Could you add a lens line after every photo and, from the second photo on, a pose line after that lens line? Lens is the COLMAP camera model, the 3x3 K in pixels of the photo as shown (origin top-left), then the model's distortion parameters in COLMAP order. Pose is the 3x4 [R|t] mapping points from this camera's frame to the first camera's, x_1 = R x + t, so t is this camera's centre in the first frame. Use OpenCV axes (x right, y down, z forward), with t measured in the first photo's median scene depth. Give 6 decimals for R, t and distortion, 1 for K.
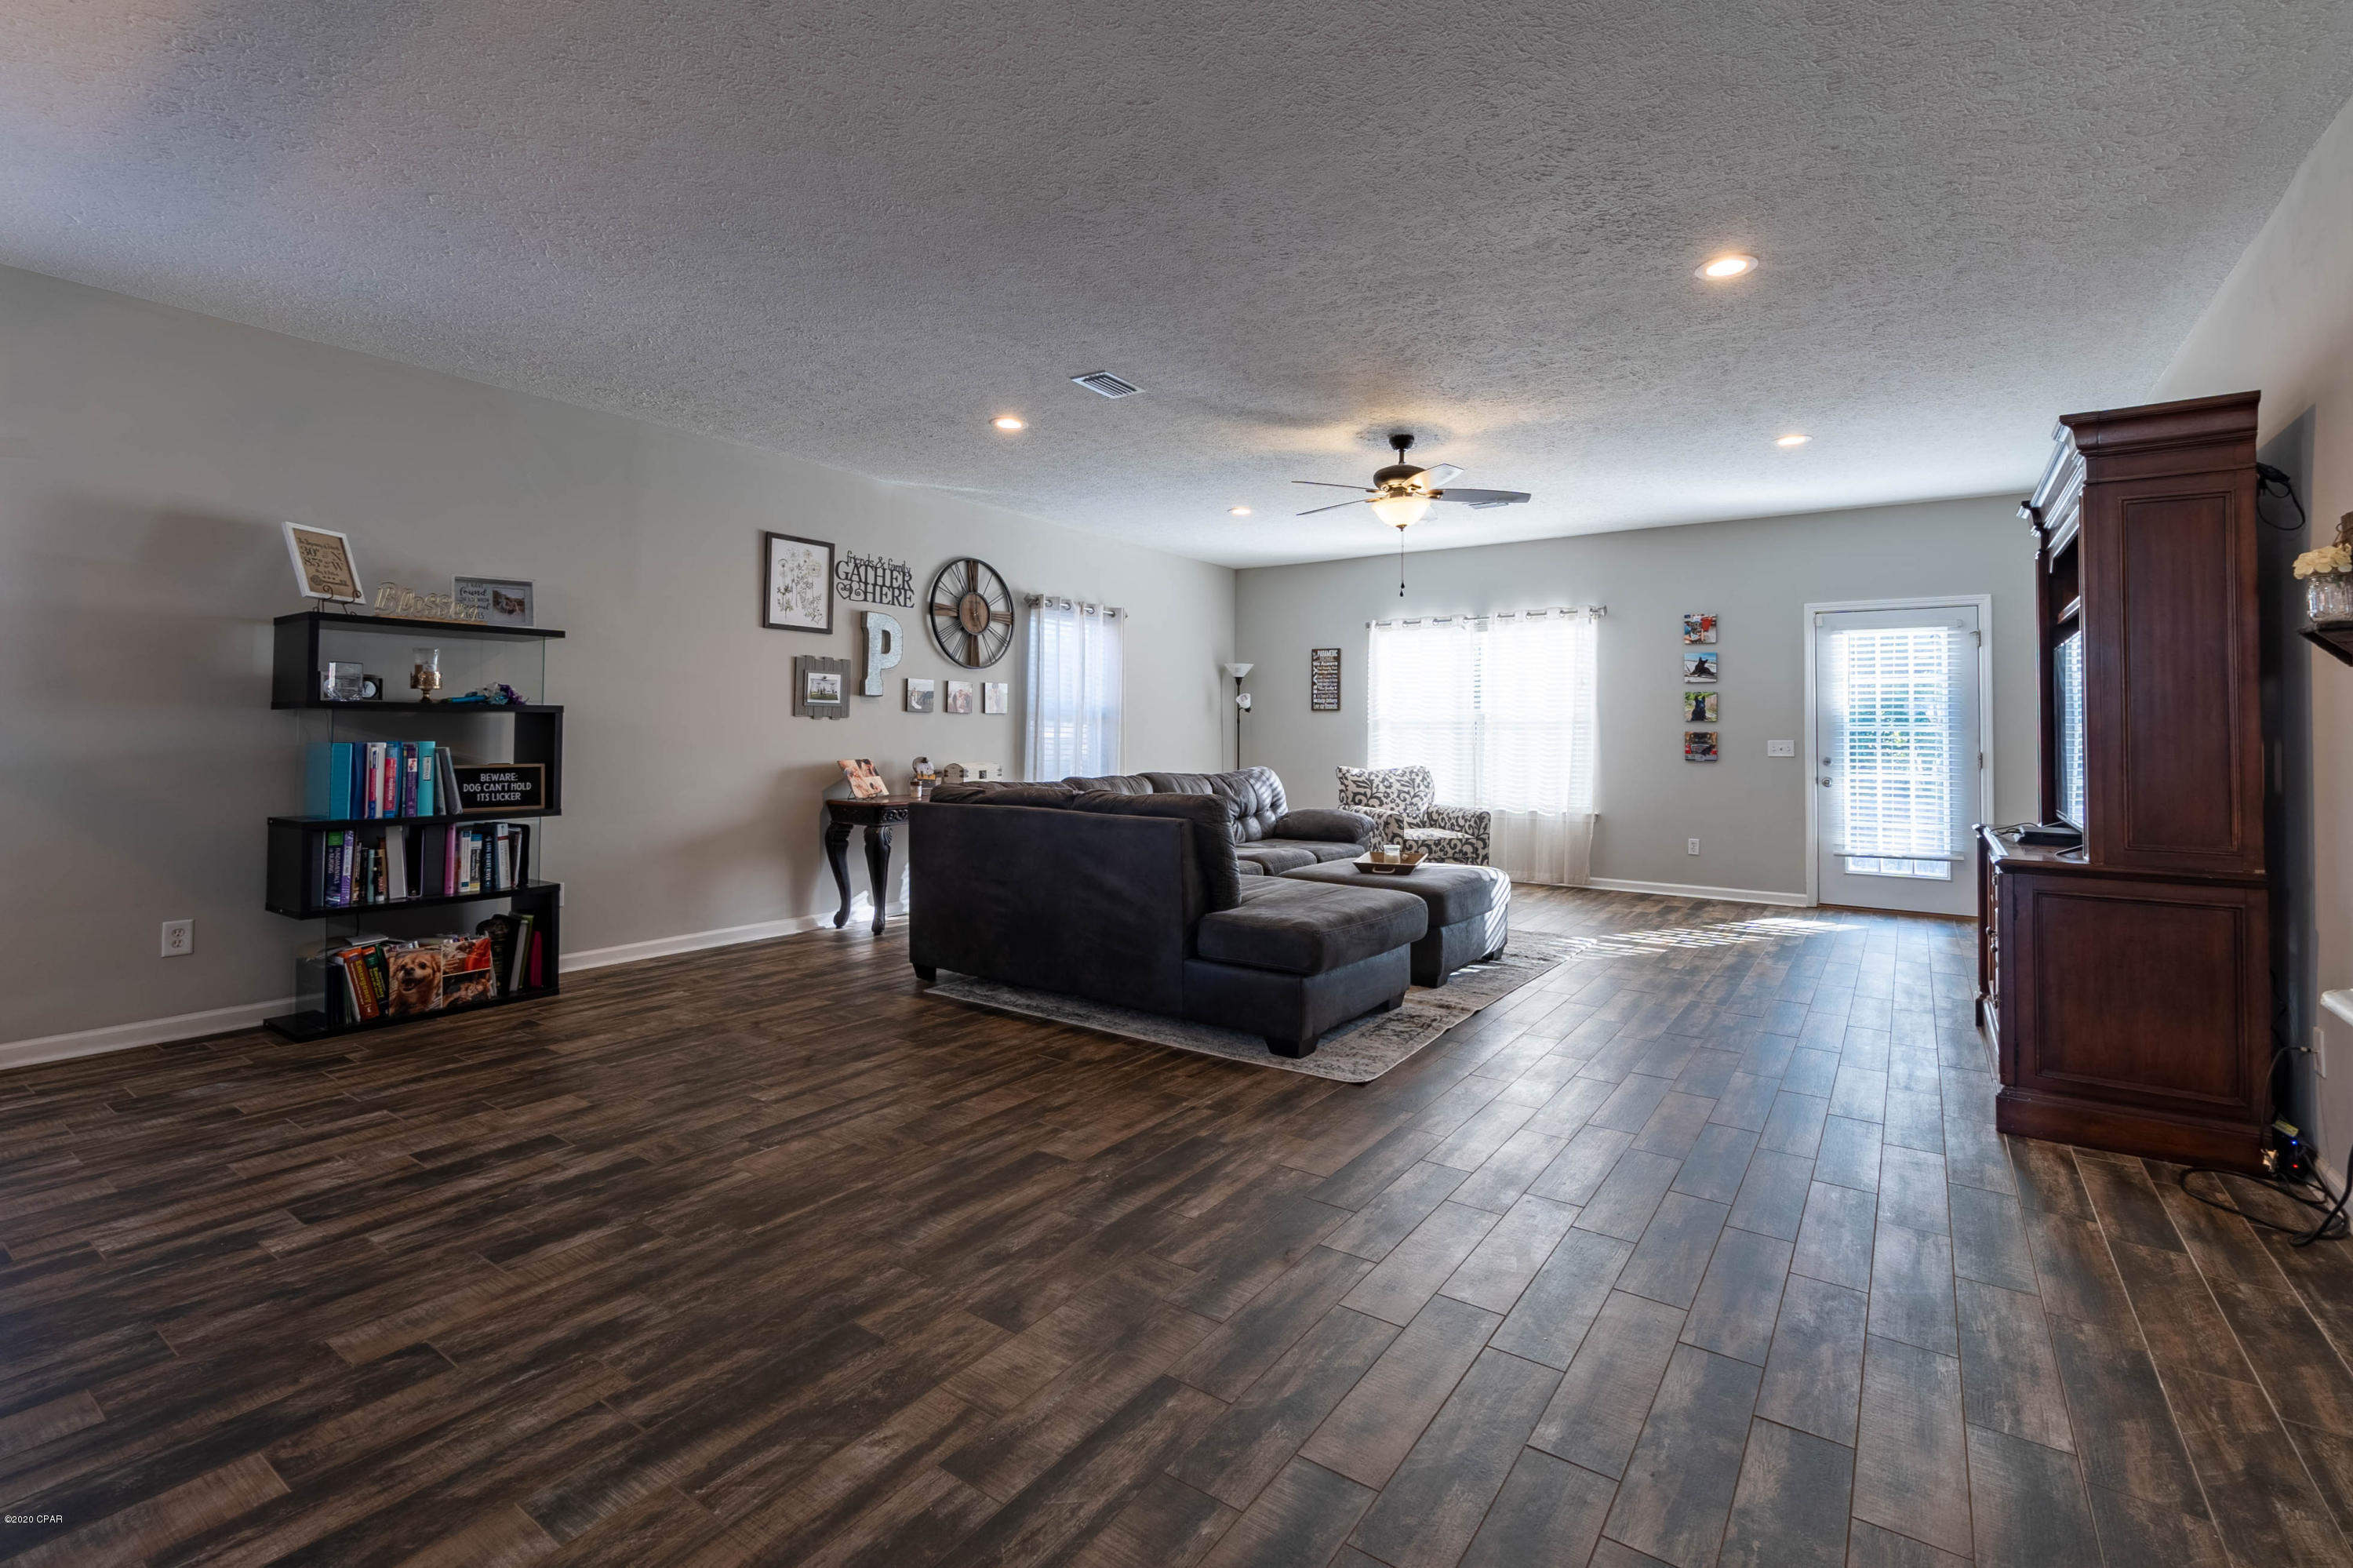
lens RADIAL K [[1053.4, 0, 1214.3], [0, 1053.4, 705.0], [0, 0, 1]] dist [-0.004407, 0.000553]
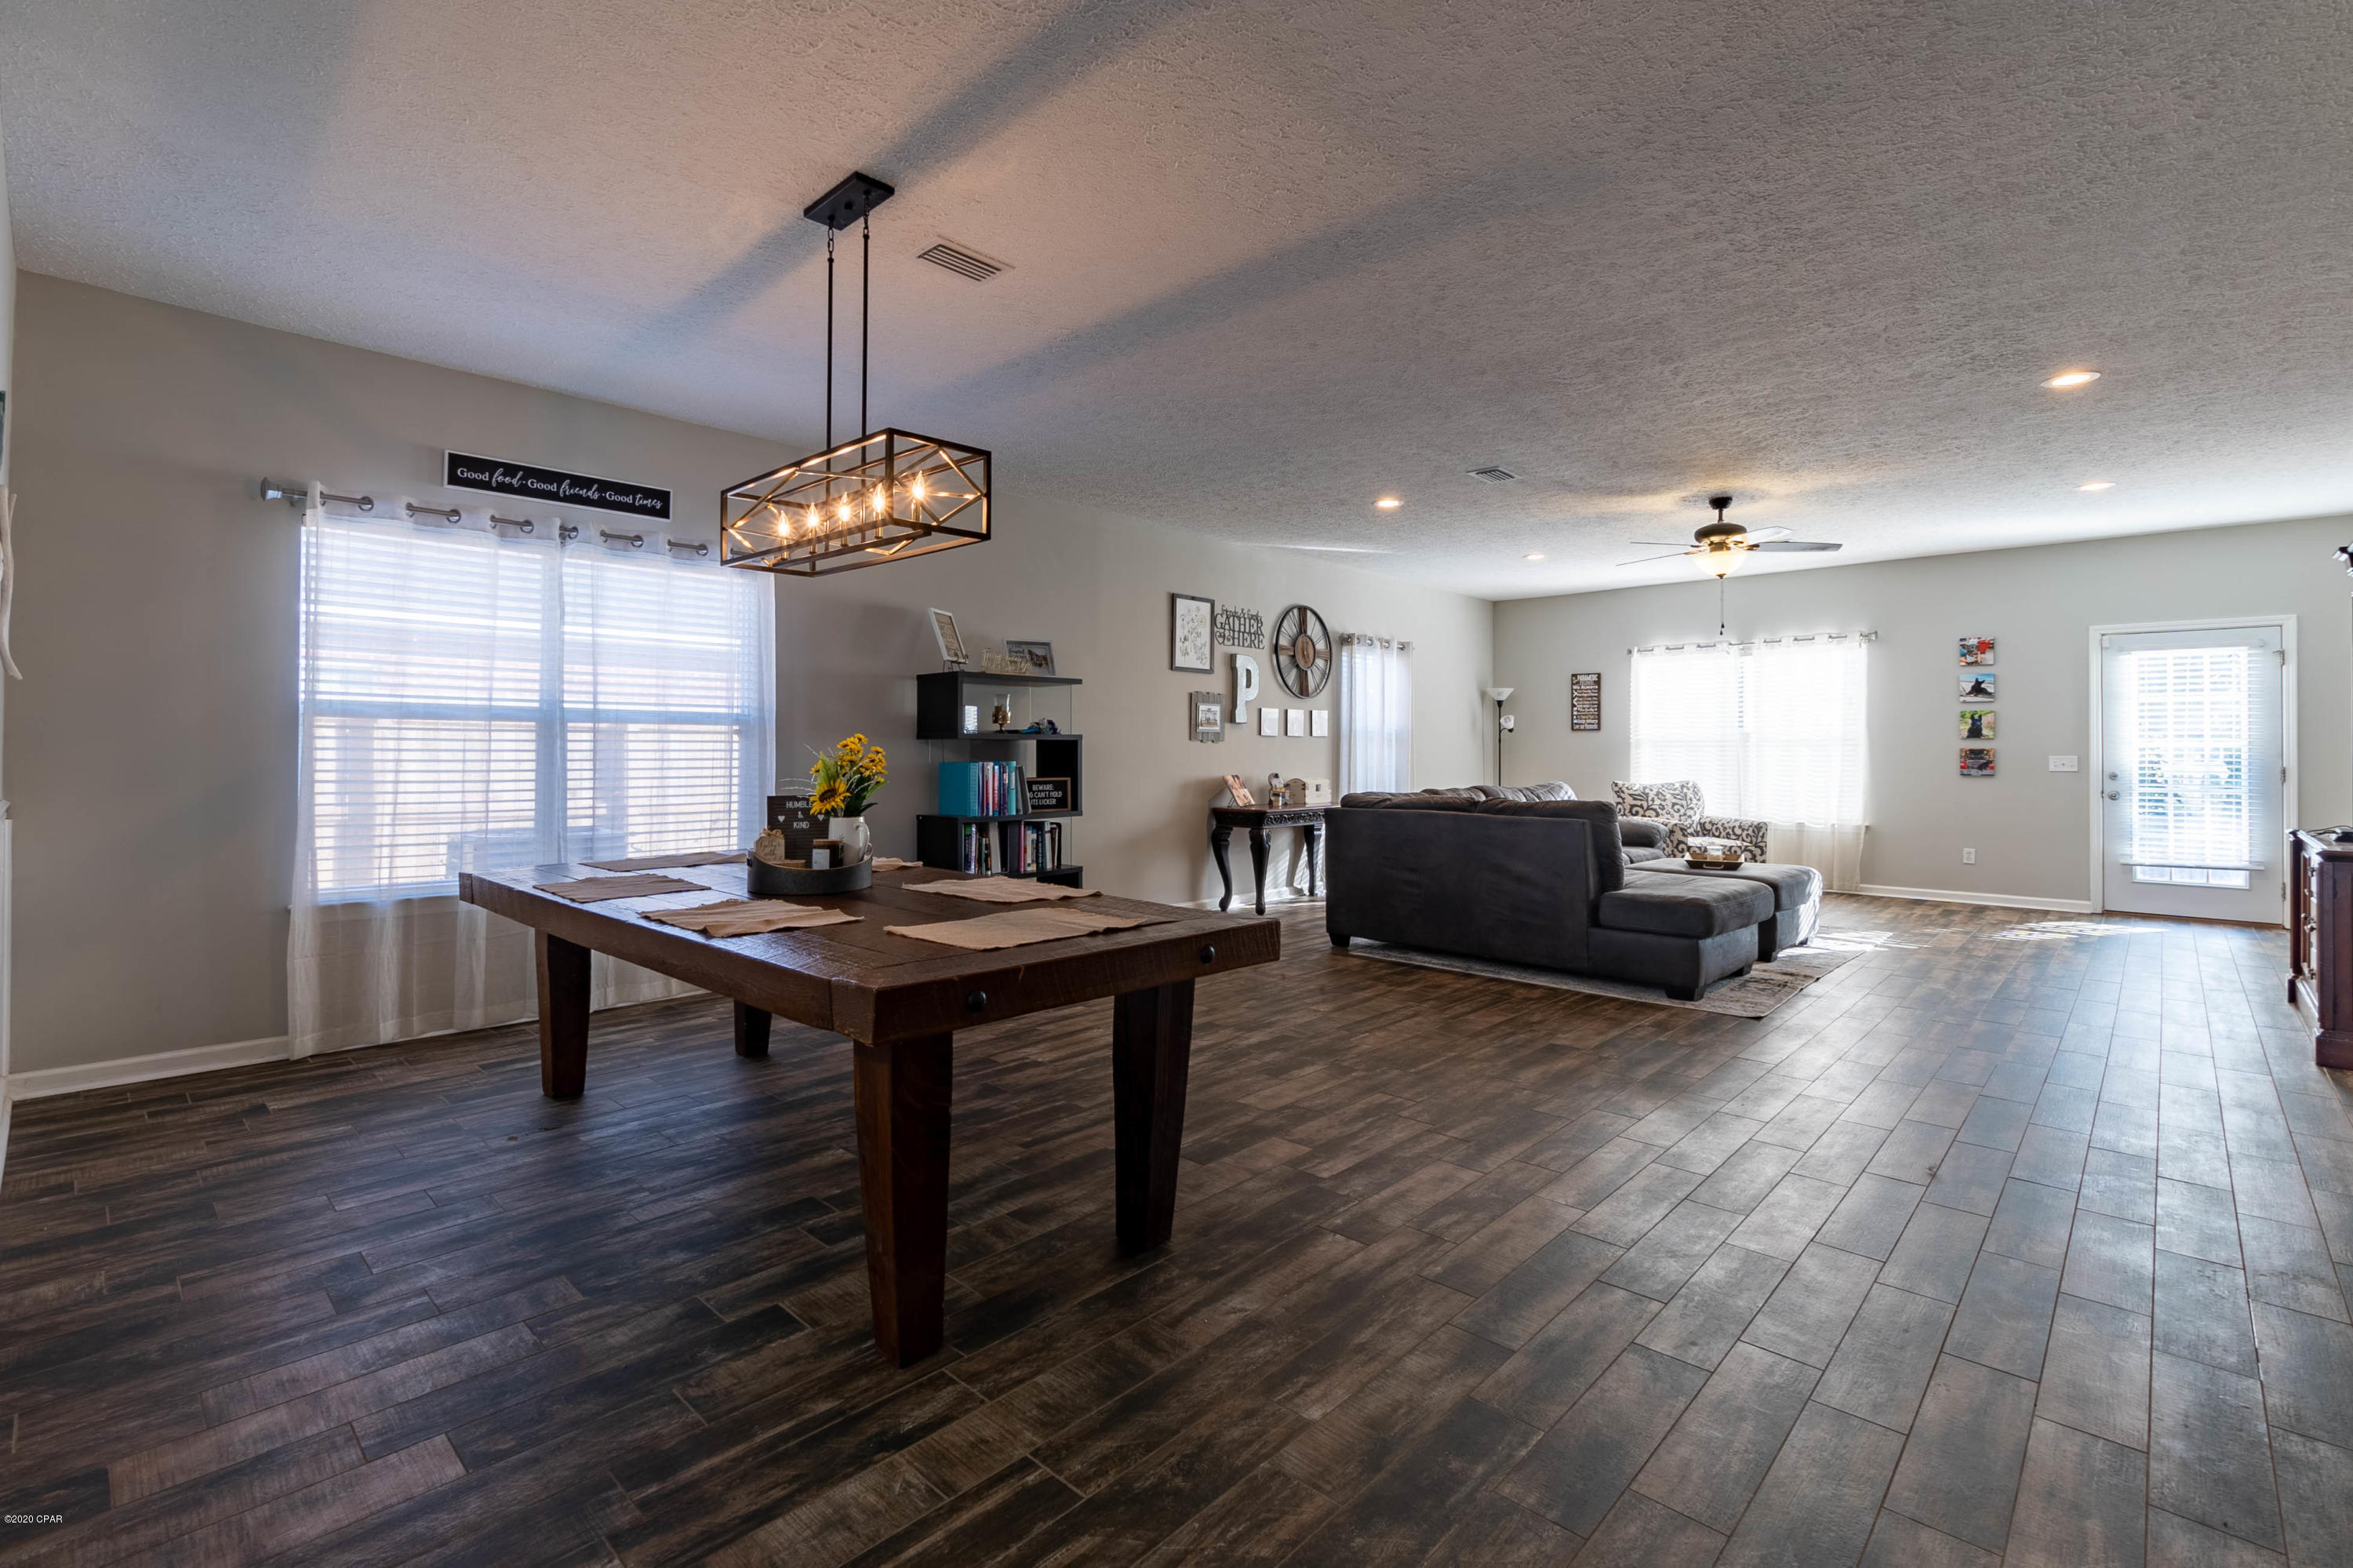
lens RADIAL K [[1070.4, 0, 1175.9], [0, 1070.4, 742.0], [0, 0, 1]] dist [-0.004629, 0.000987]
pose [[0.986947, -0.006475, -0.160918, -0.256631], [0.009402, 0.999804, 0.017434, -0.011542], [0.160773, -0.018720, 0.986814, -0.306577]]
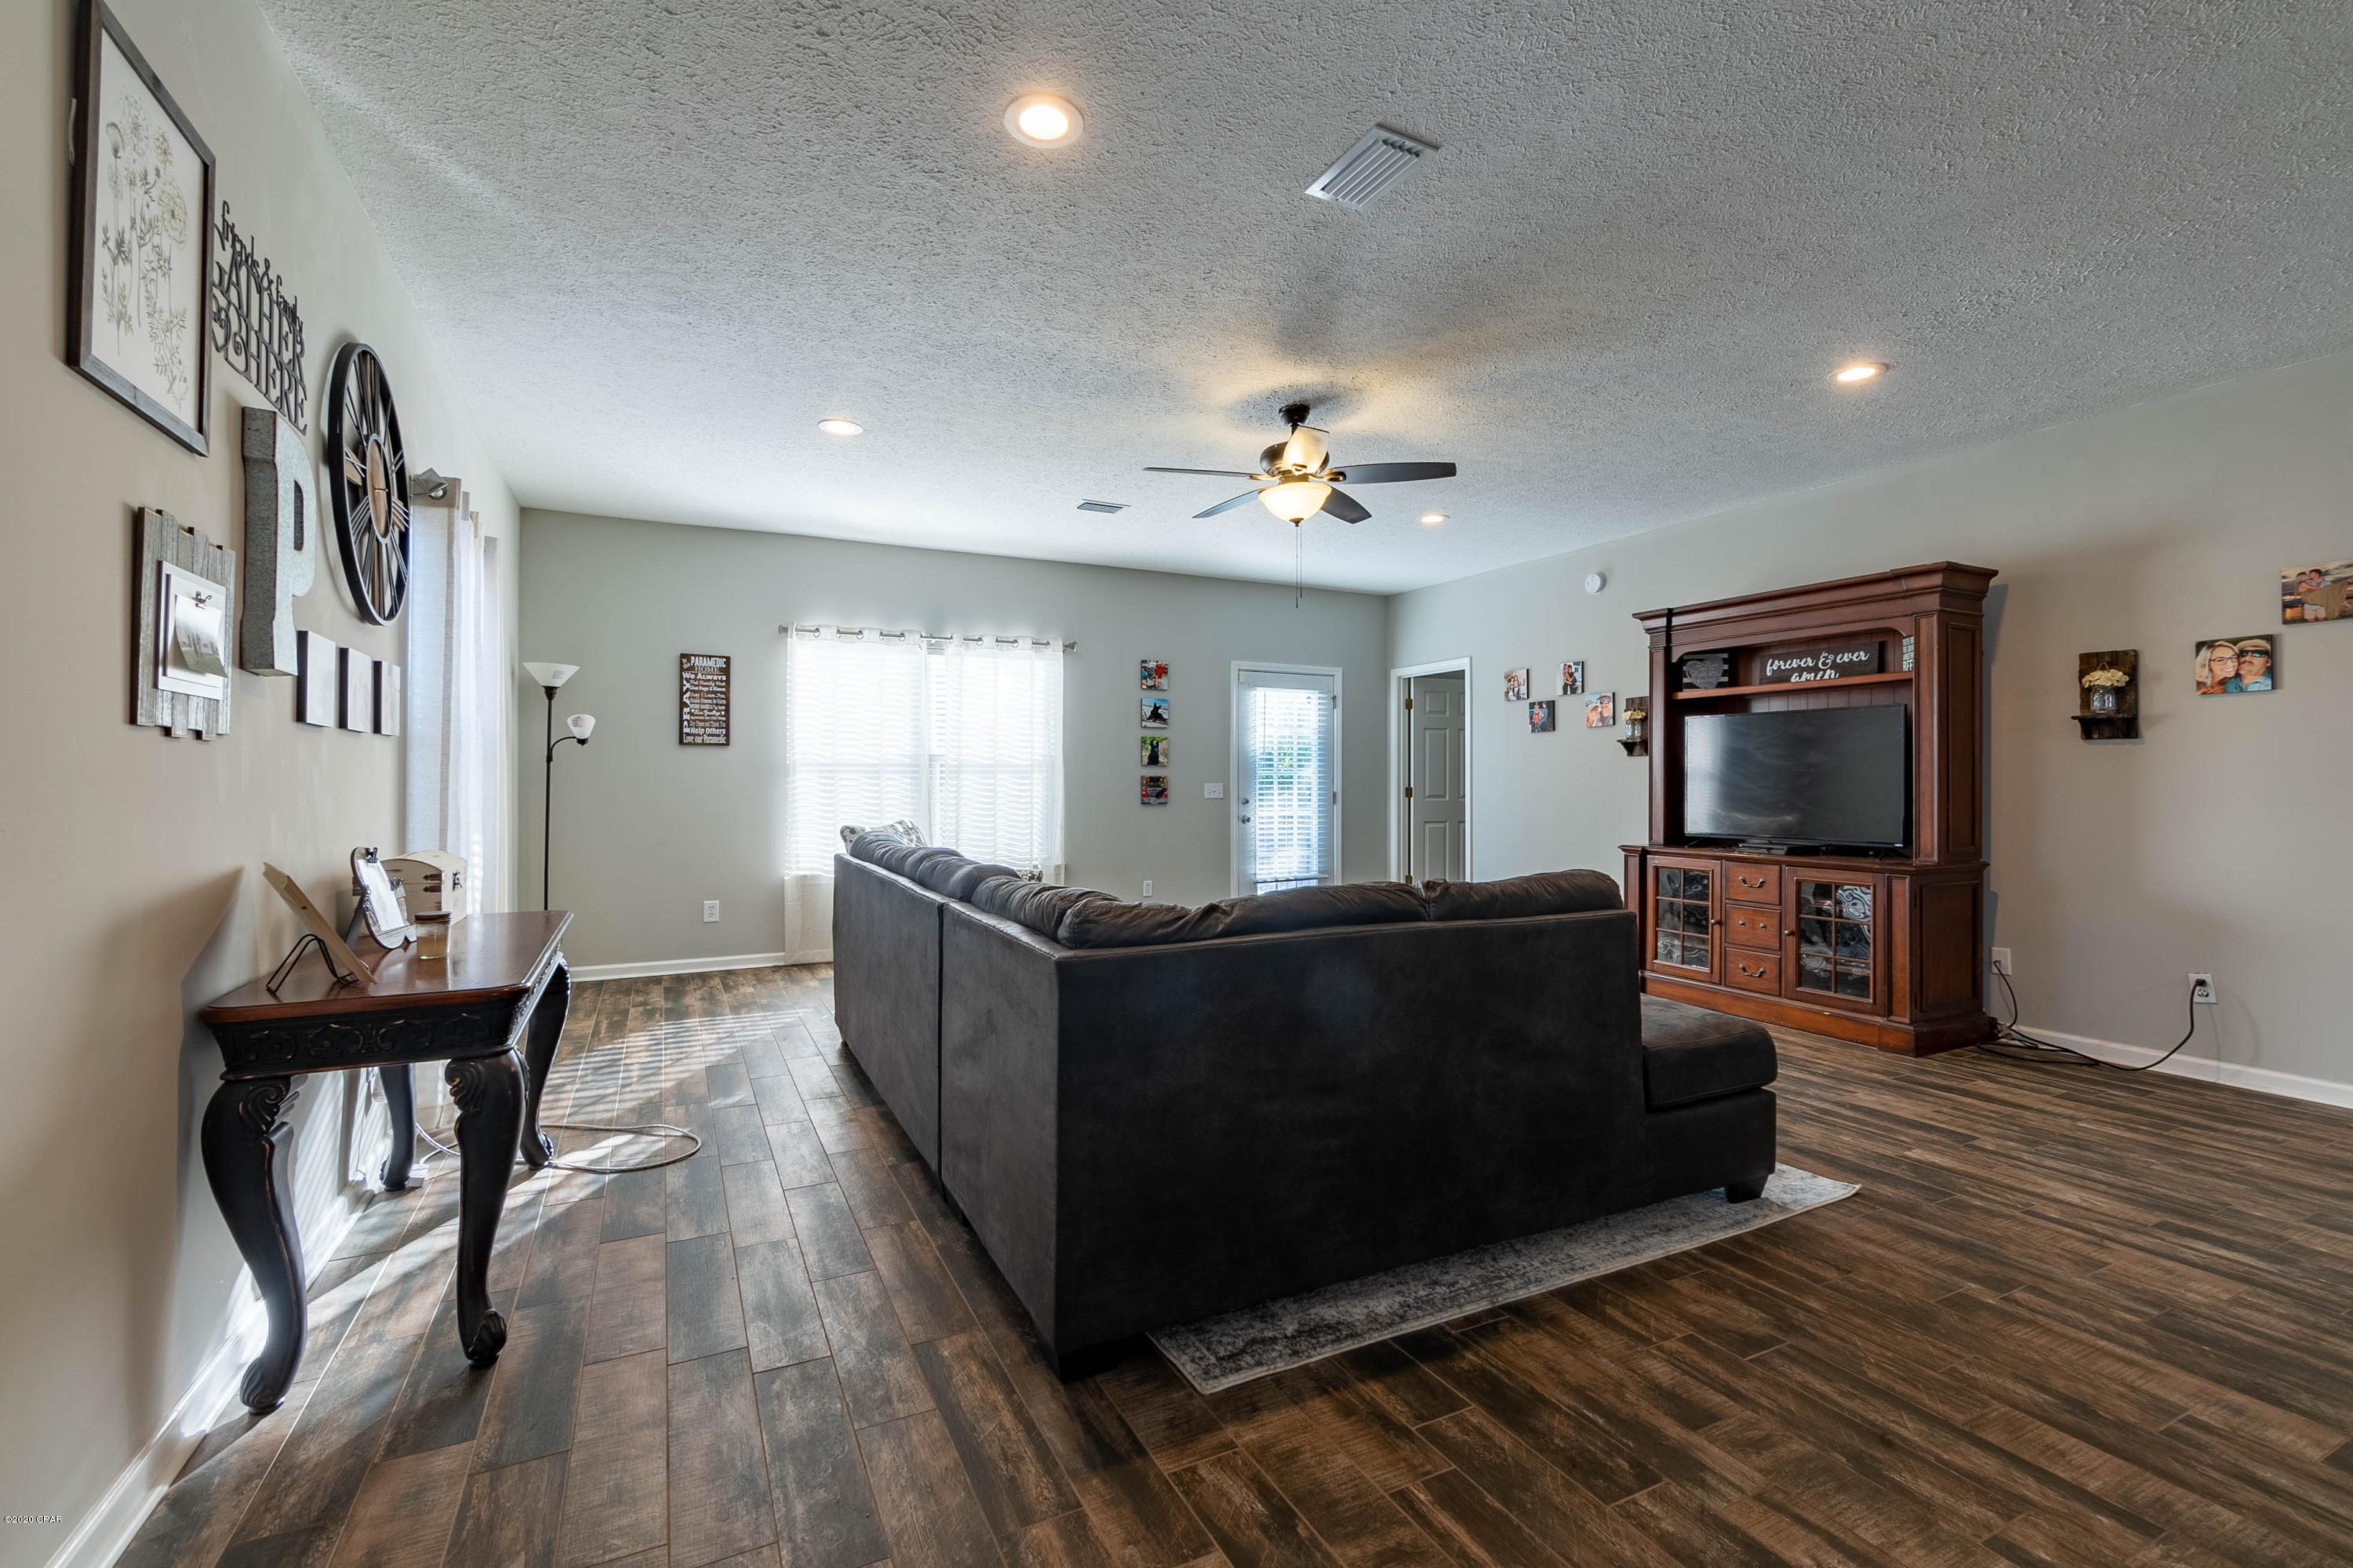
lens RADIAL K [[1010.3, 0, 1183.9], [0, 1010.3, 774.2], [0, 0, 1]] dist [-0.000007, -0.000140]
pose [[0.494192, 0.000419, 0.869353, -0.594827], [-0.021712, 0.999694, 0.011861, 0.018497], [-0.869081, -0.024737, 0.494050, 0.766161]]
